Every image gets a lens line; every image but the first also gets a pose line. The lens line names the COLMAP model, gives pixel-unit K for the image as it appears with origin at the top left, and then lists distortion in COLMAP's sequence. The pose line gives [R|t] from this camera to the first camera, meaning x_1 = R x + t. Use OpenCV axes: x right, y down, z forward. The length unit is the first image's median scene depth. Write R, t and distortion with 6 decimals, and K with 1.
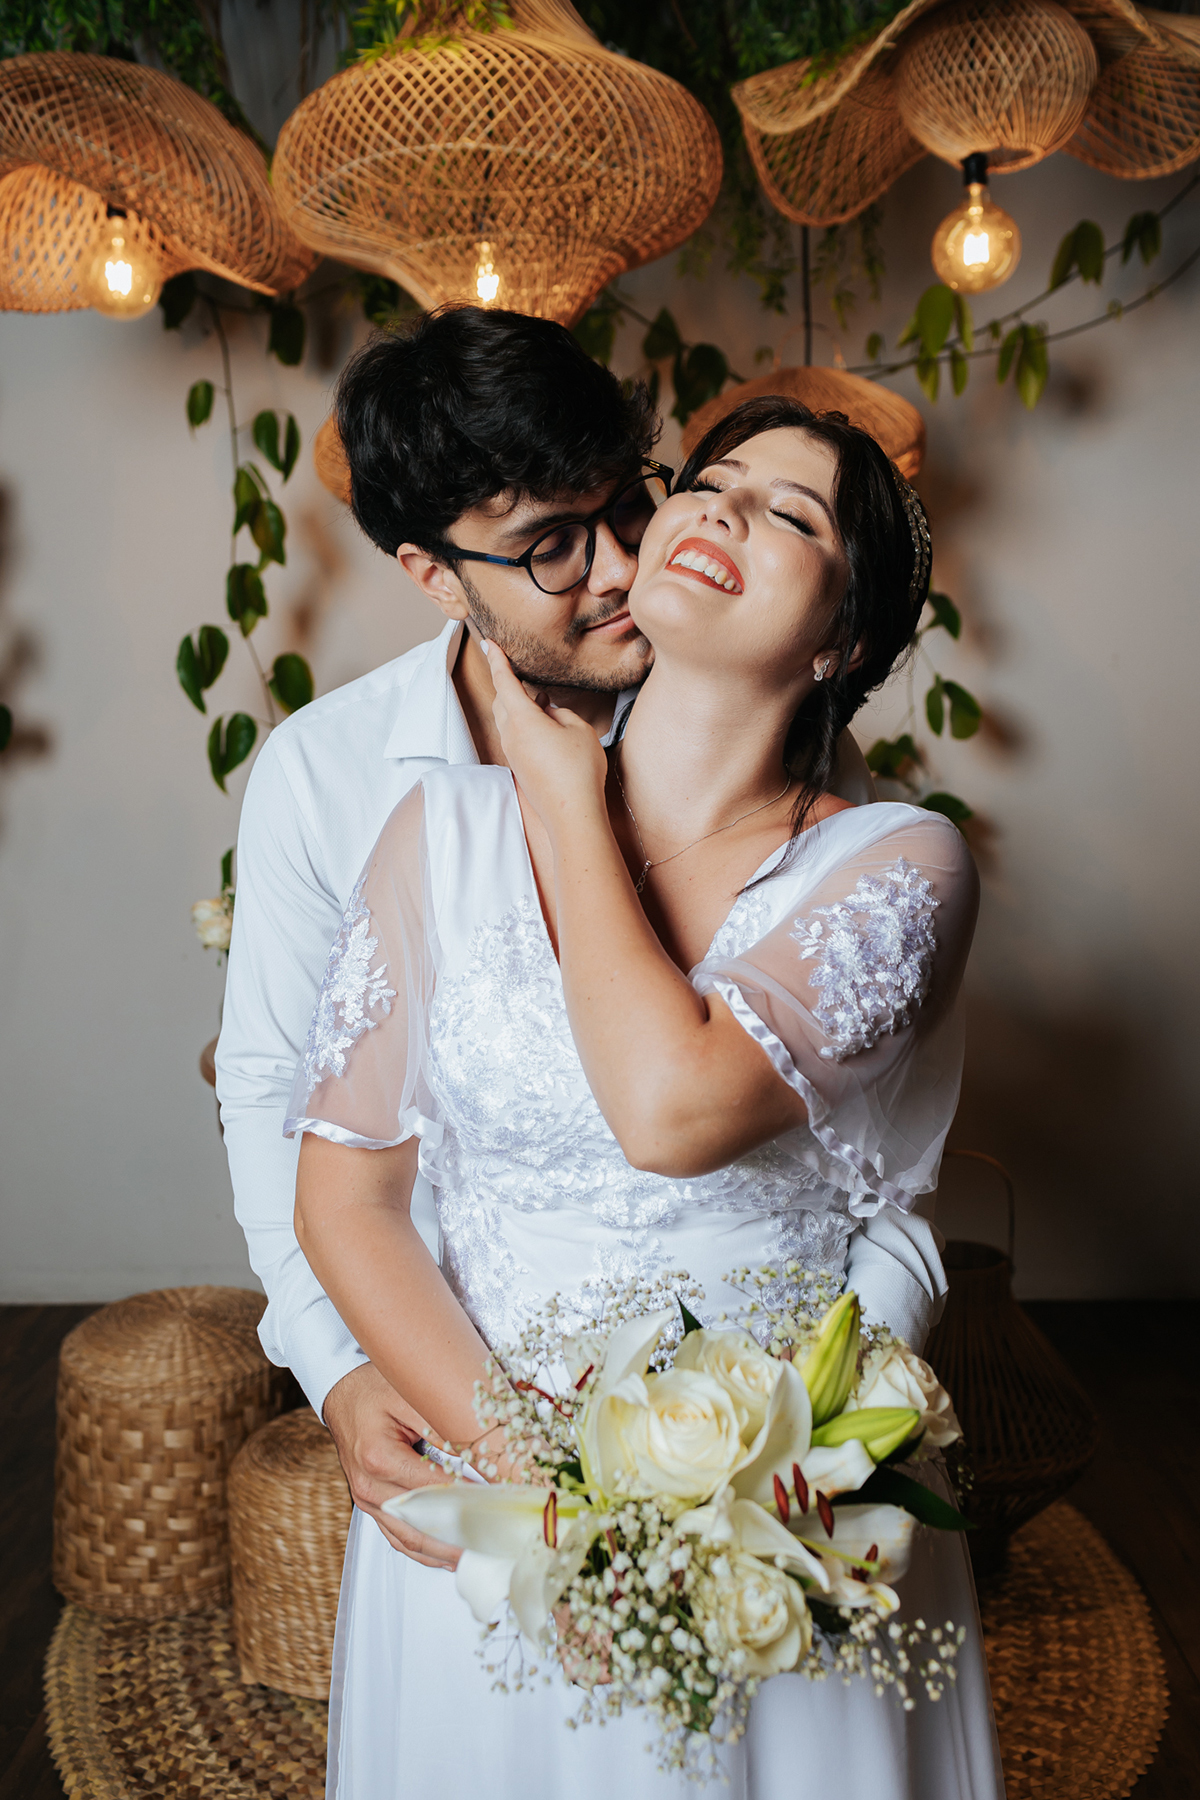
lens RADIAL K [[1710.4, 0, 610.8], [0, 1710.4, 909.2], [0, 0, 1]] dist [0.003643, 0.001036]
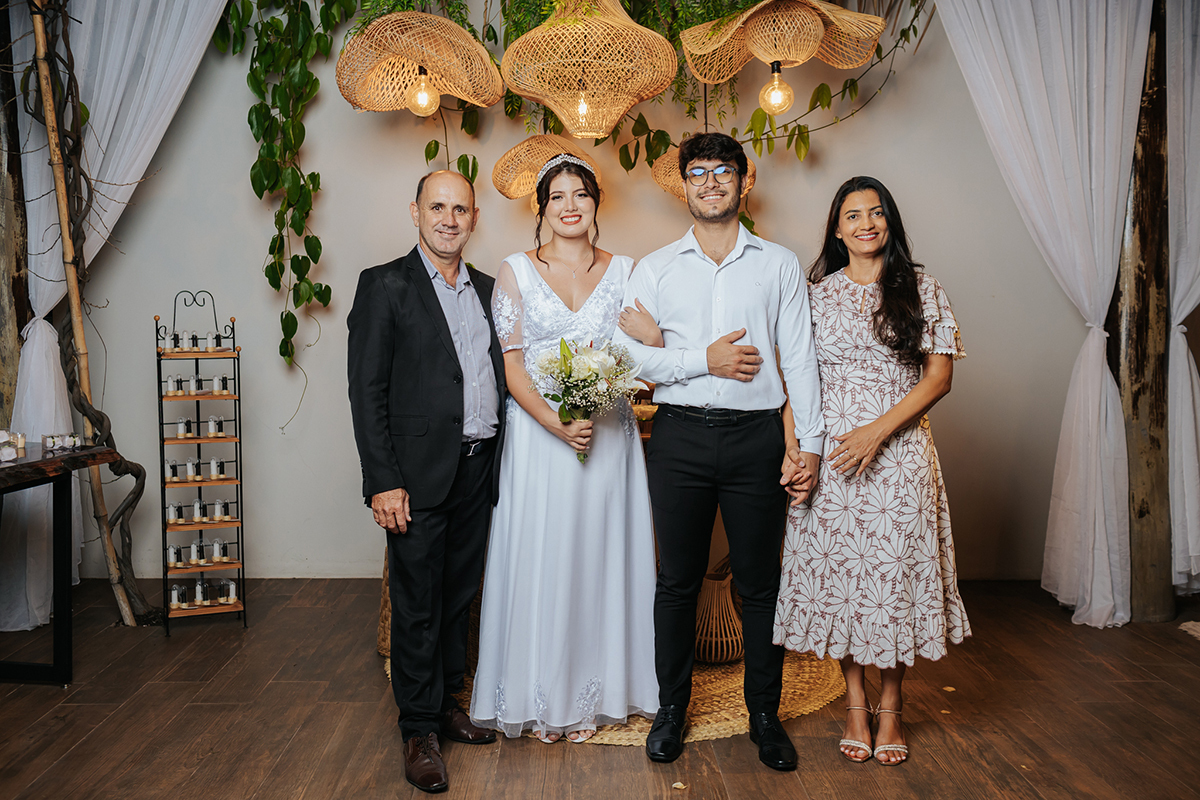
lens RADIAL K [[1136.9, 0, 596.6], [0, 1136.9, 405.9], [0, 0, 1]] dist [0.003391, -0.004785]
pose [[0.999118, 0.014881, 0.039264, -0.106514], [-0.012234, 0.997691, -0.066809, 0.175829], [-0.040168, 0.066270, 0.996993, -0.612753]]
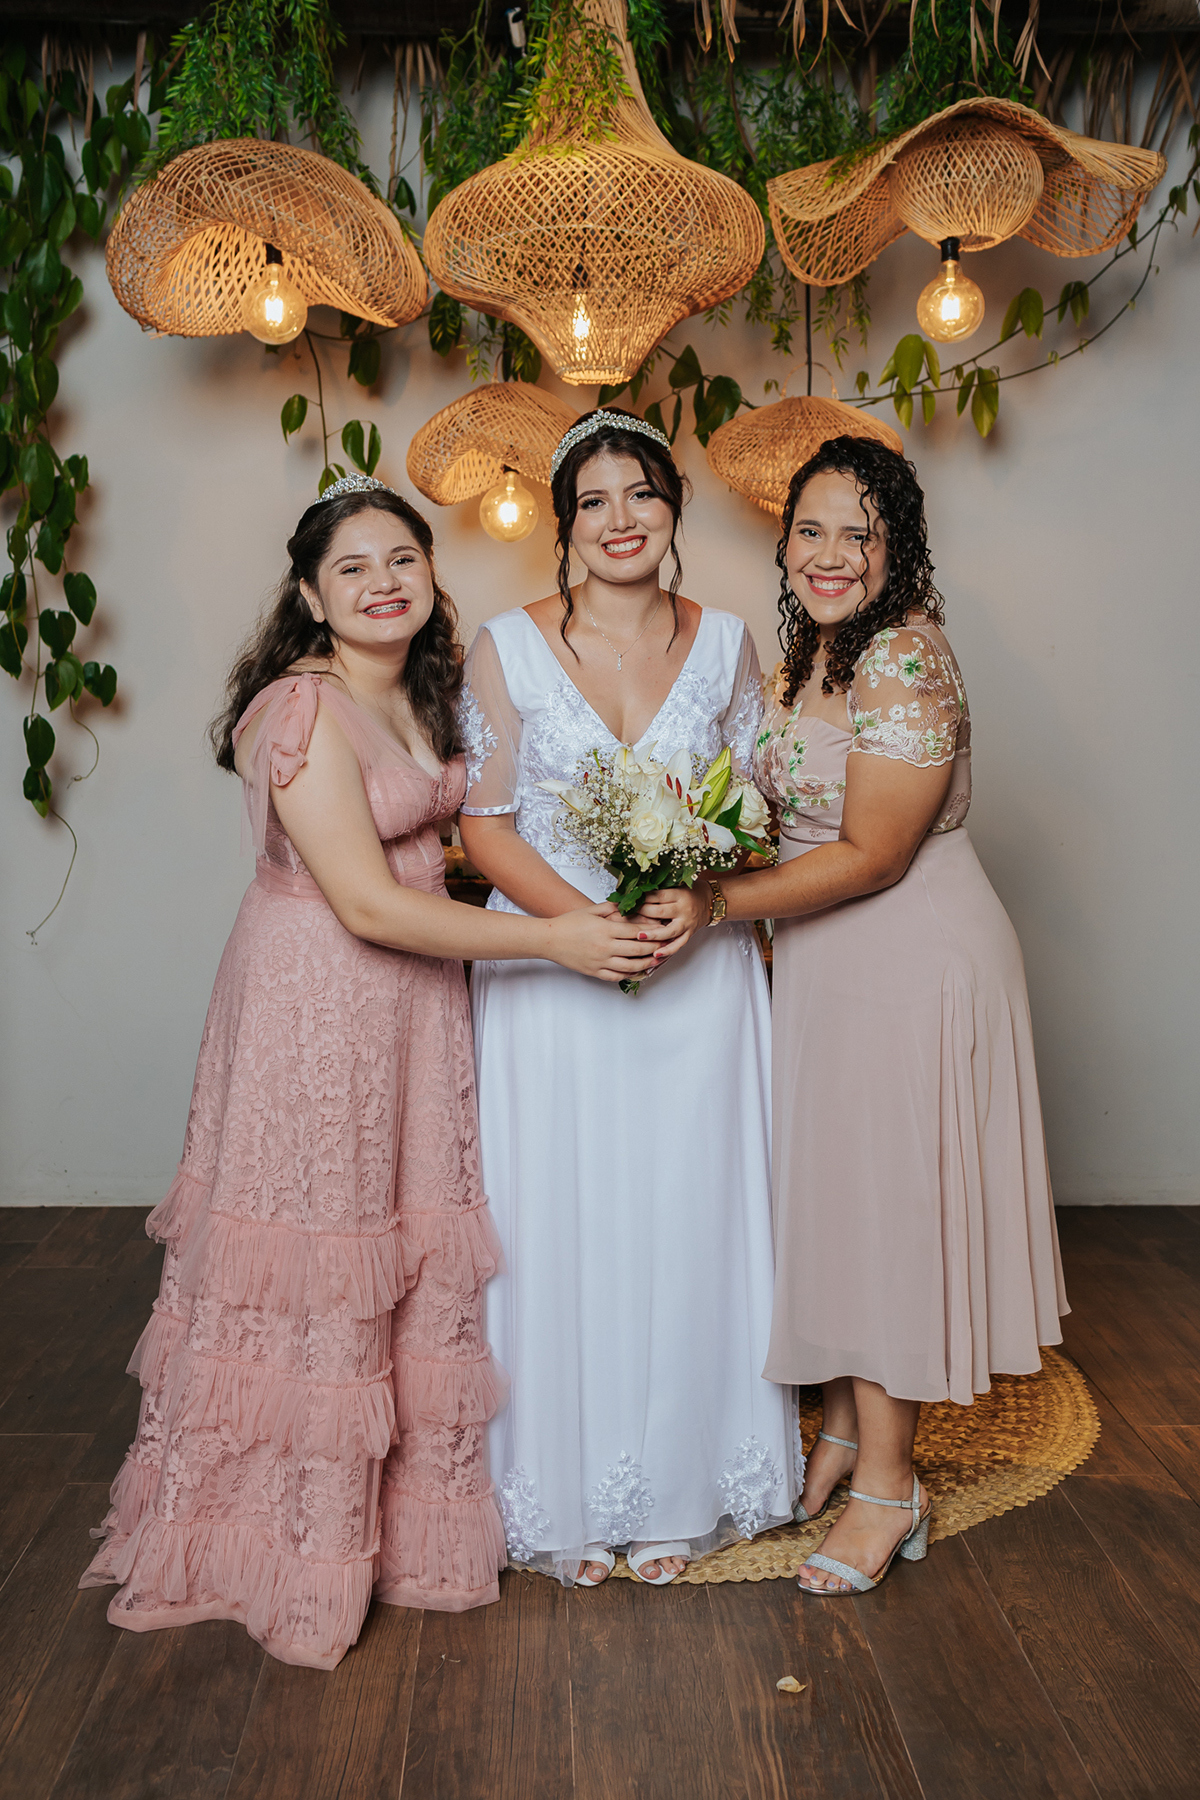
lens RADIAL K [[1858.6, 0, 598.7], [0, 1858.6, 890.8], [0, 0, 1]] dist [-0.001276, 0.003330]
pose [[0.998602, 0.012857, 0.051266, -0.120955], [-0.010181, 0.998589, -0.052128, 0.133038], [-0.051864, 0.051533, 0.997324, -0.374500]]
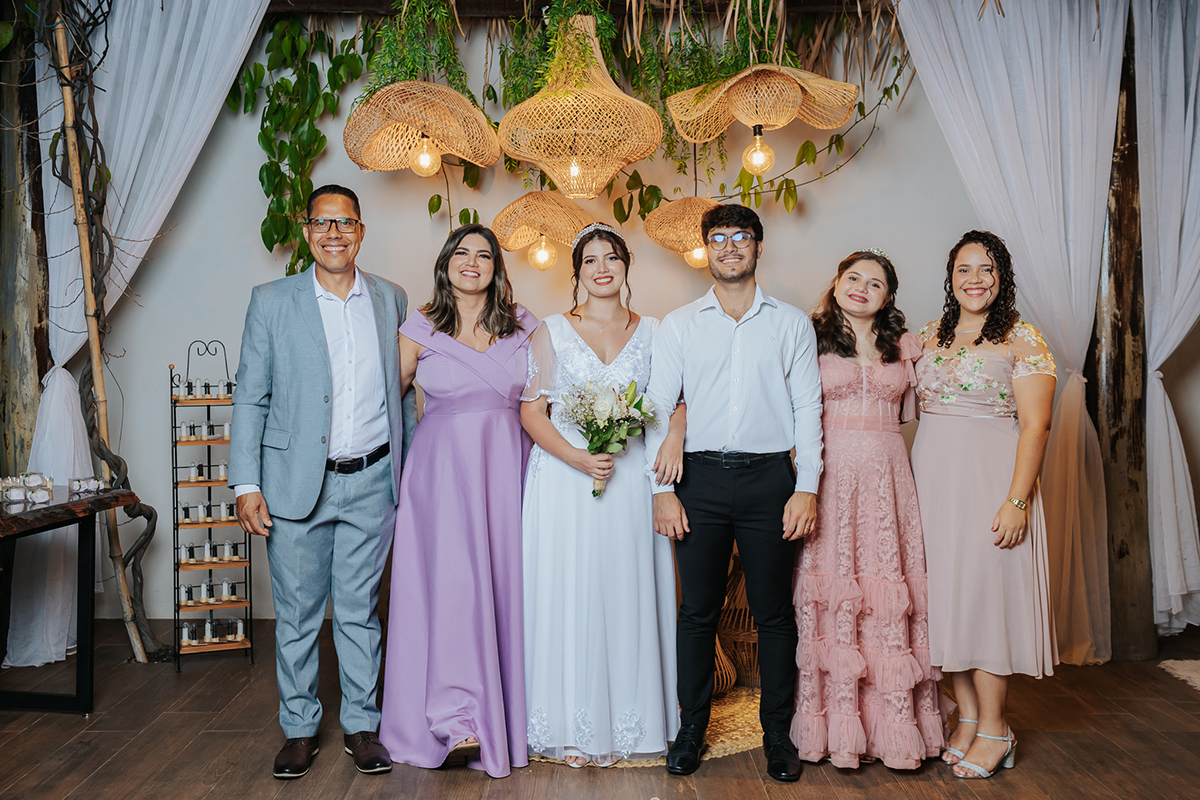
lens RADIAL K [[1239.1, 0, 598.4], [0, 1239.1, 401.4], [0, 0, 1]] dist [-0.001276, 0.003330]
pose [[0.999582, 0.014701, 0.024908, -0.074869], [-0.012089, 0.994714, -0.101967, 0.183922], [-0.026275, 0.101624, 0.994476, -0.857773]]
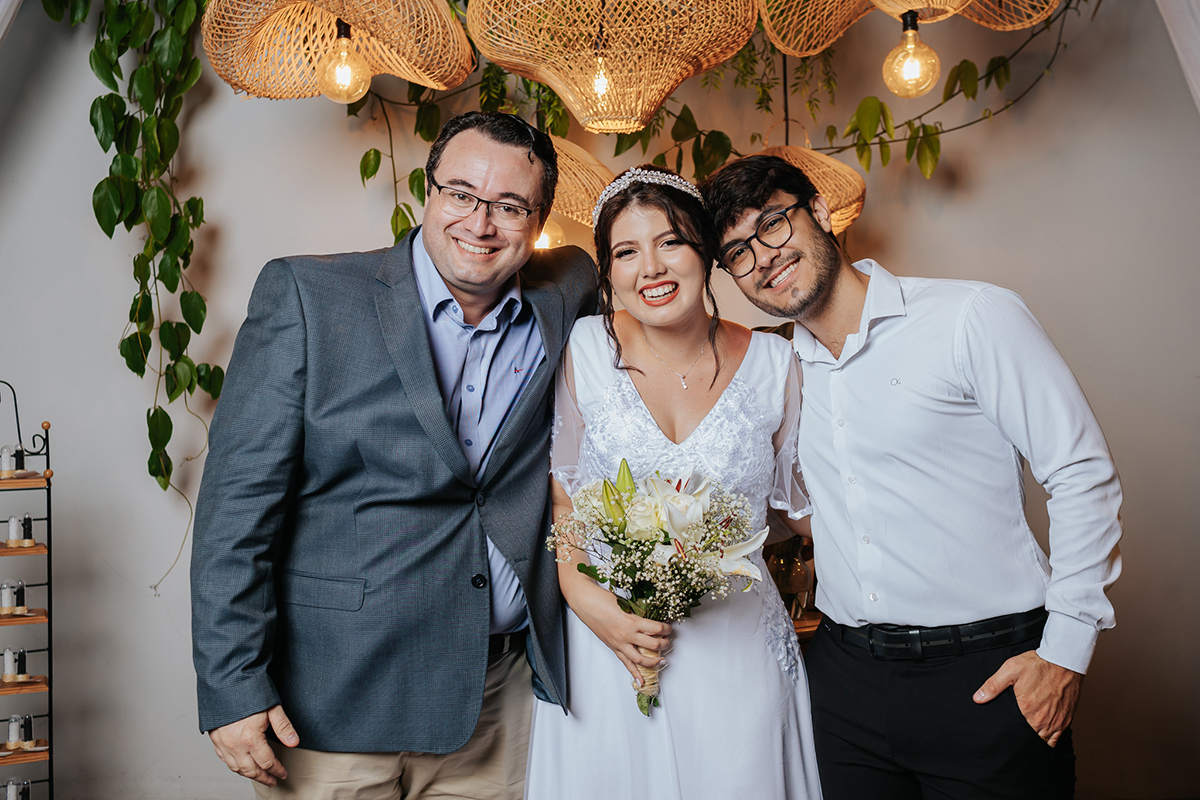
lens RADIAL K [[1256.4, 0, 604.7], [0, 1256.4, 396.8], [0, 0, 1]] dist [-0.000937, 0.010000]
pose [[0.998926, 0.012485, 0.044630, -0.110749], [-0.006577, 0.991474, -0.130136, 0.056120], [-0.045874, 0.129703, 0.990491, -0.071955]]
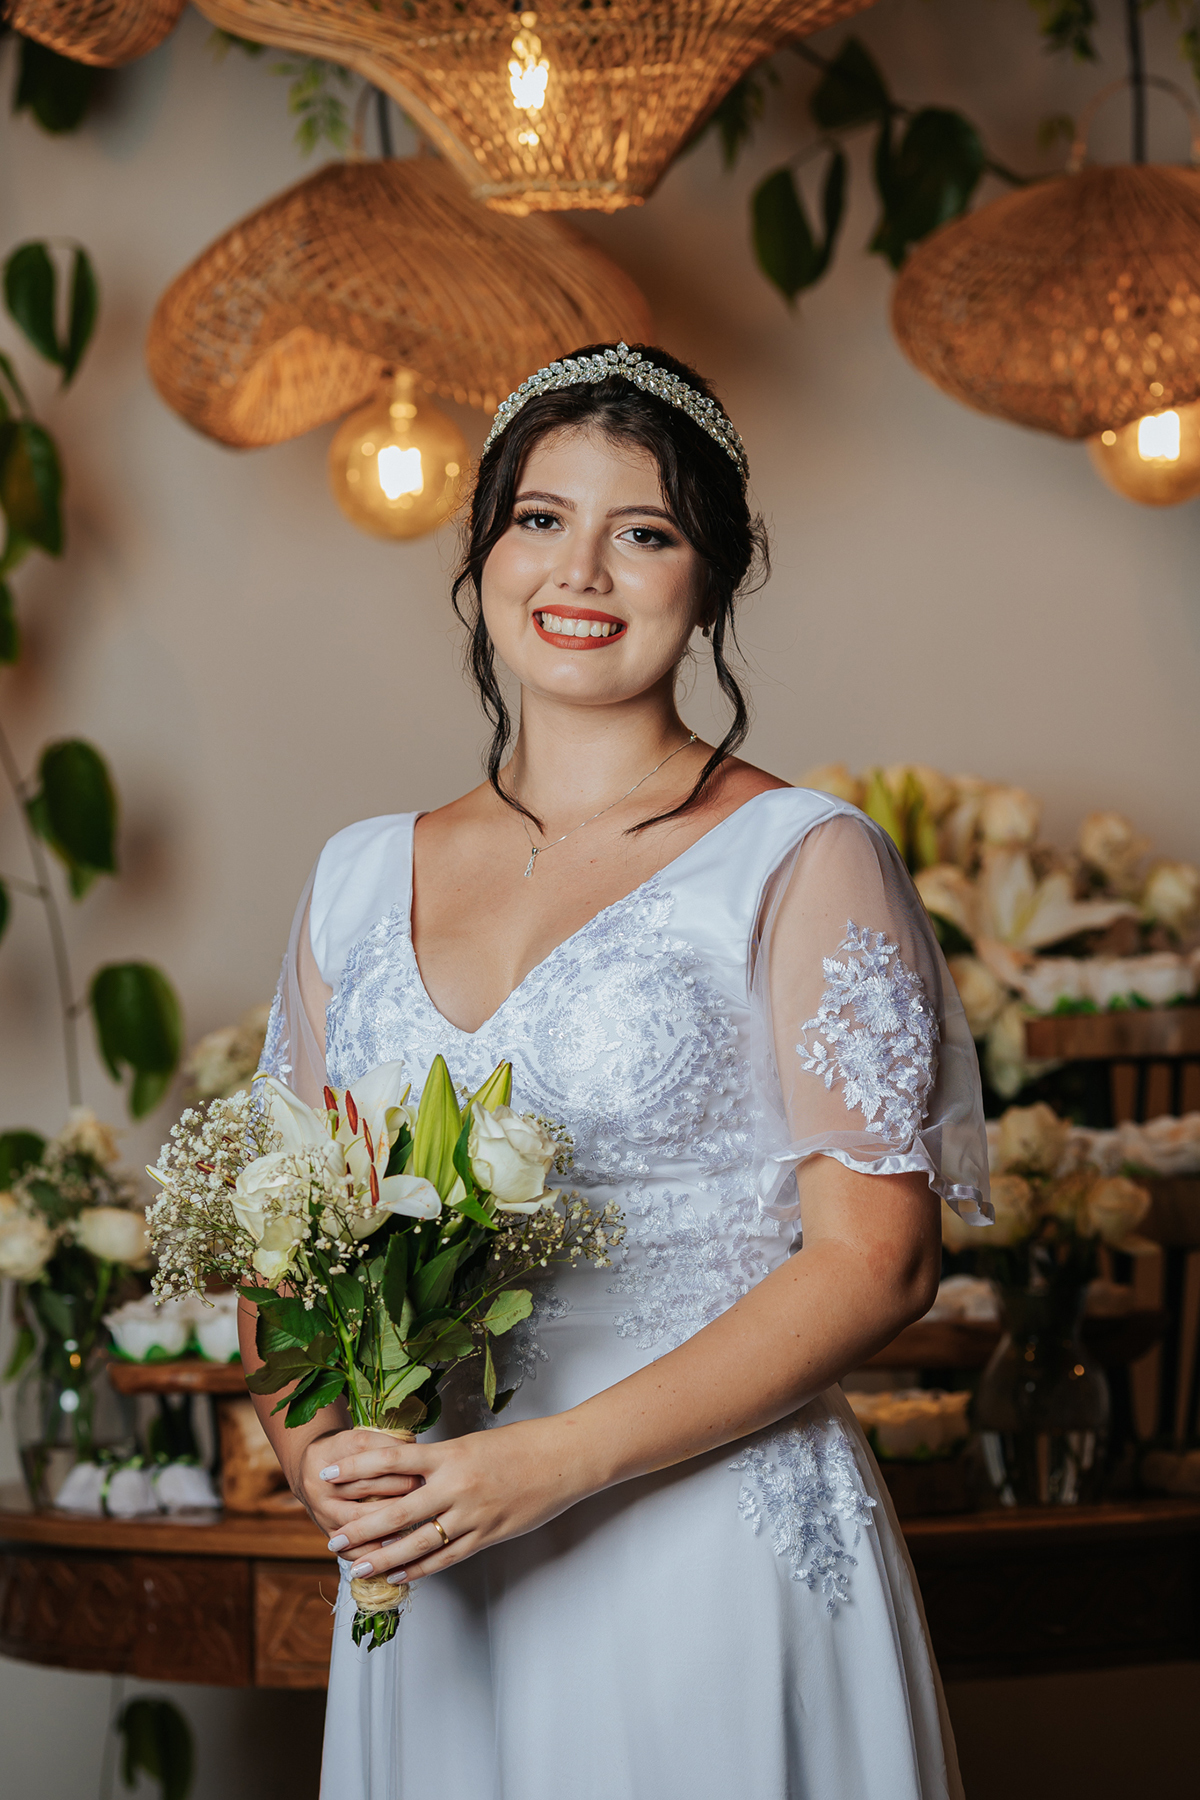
lens RADIAL K [[7542.8, 0, 599.5], [0, 7542.8, 901.1], [0, 0, 1]] dist [0.049800, 0.757285]
pose [[0.999837, -0.008282, -0.016055, -0.010481], [0.006048, 0.990901, -0.134457, 0.231256], [0.017022, 0.134338, 0.990789, -1.389847]]
